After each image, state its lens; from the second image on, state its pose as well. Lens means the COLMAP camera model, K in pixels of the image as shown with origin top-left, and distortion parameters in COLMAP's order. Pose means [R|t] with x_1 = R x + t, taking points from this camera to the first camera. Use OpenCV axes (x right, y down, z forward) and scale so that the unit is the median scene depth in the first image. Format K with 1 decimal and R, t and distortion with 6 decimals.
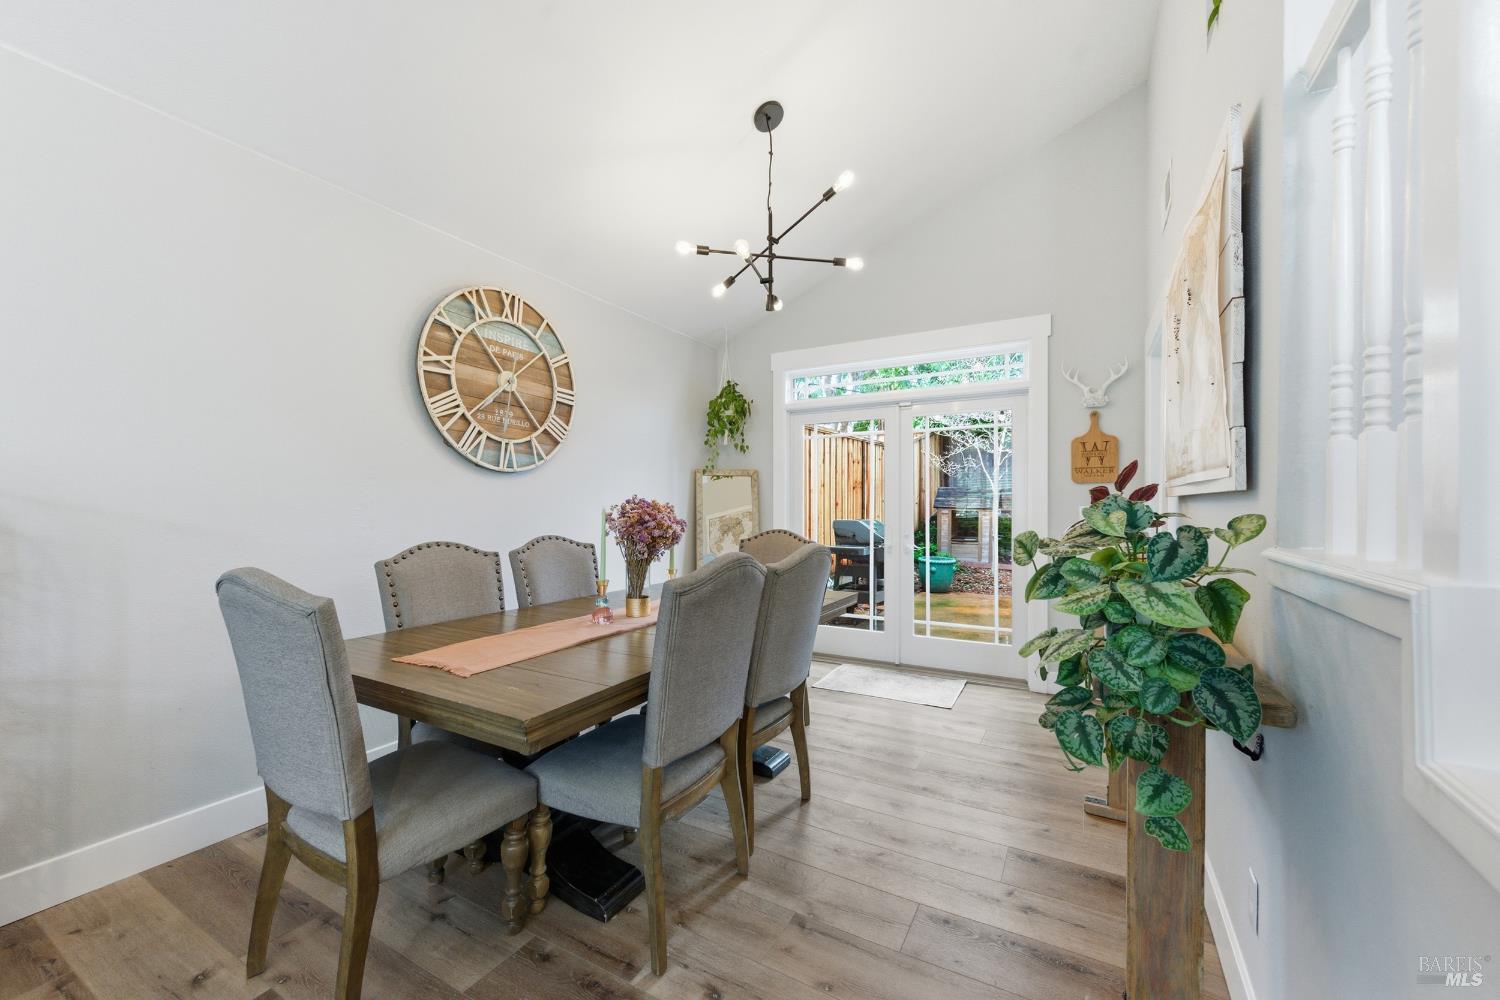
lens RADIAL K [[589.9, 0, 754.6], [0, 589.9, 492.5], [0, 0, 1]] dist [0.008215, -0.003161]
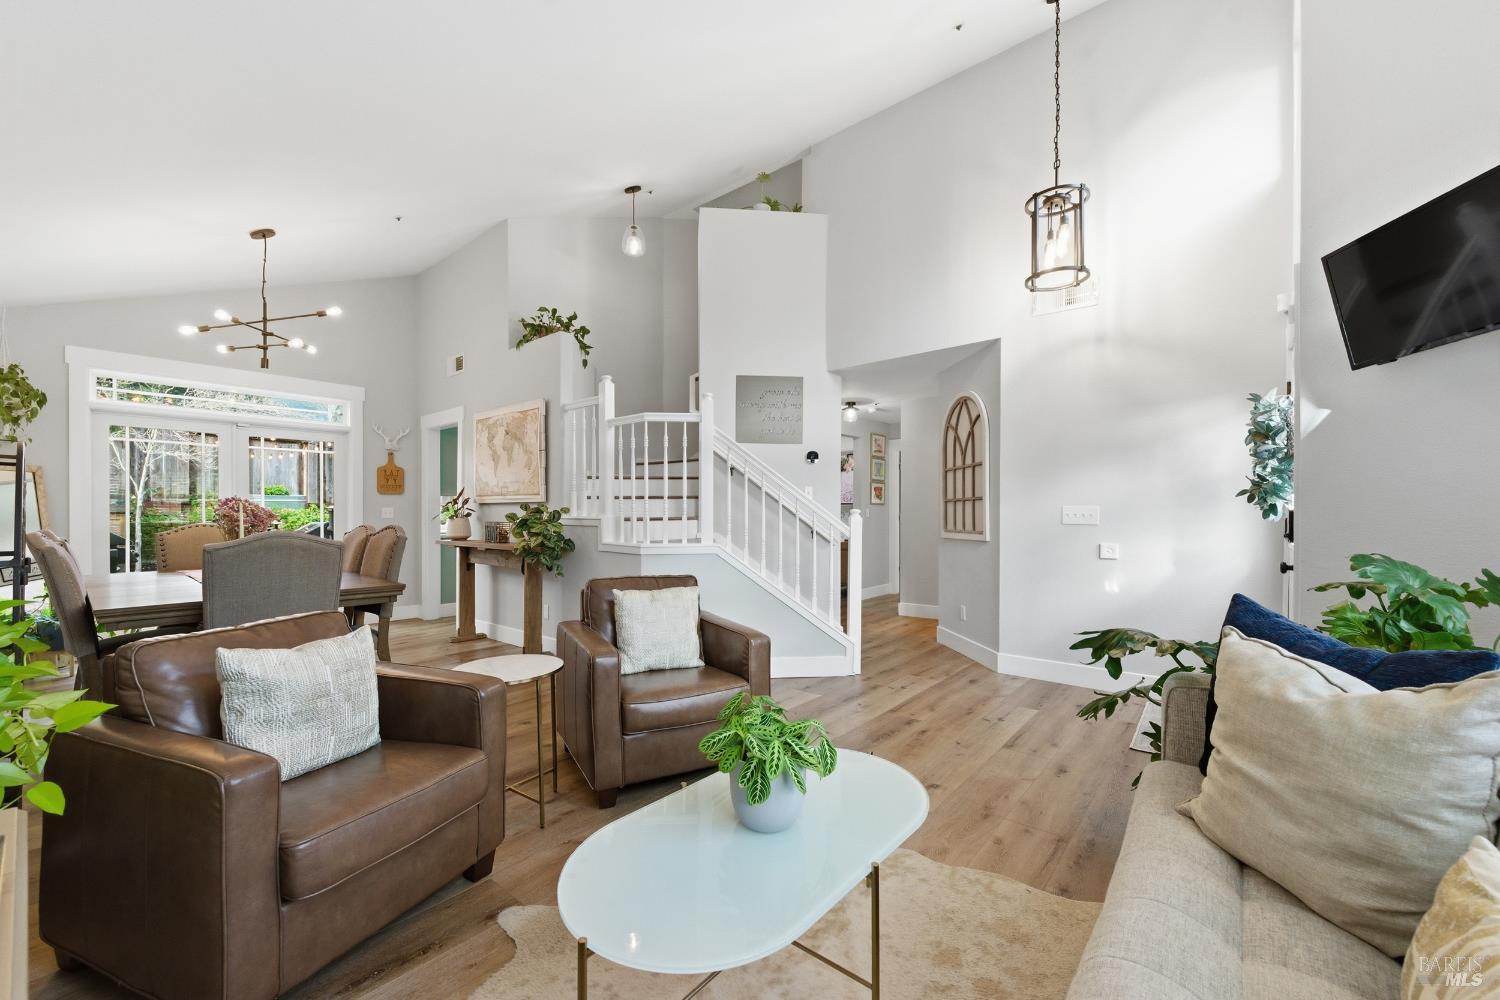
lens RADIAL K [[589.9, 0, 750.2], [0, 589.9, 504.1], [0, 0, 1]] dist [0.008215, -0.003161]
pose [[0.202151, 0.019036, 0.979169, -1.098470], [-0.022932, 0.999629, -0.014699, 0.016126], [-0.979086, -0.019482, 0.202513, -0.451633]]
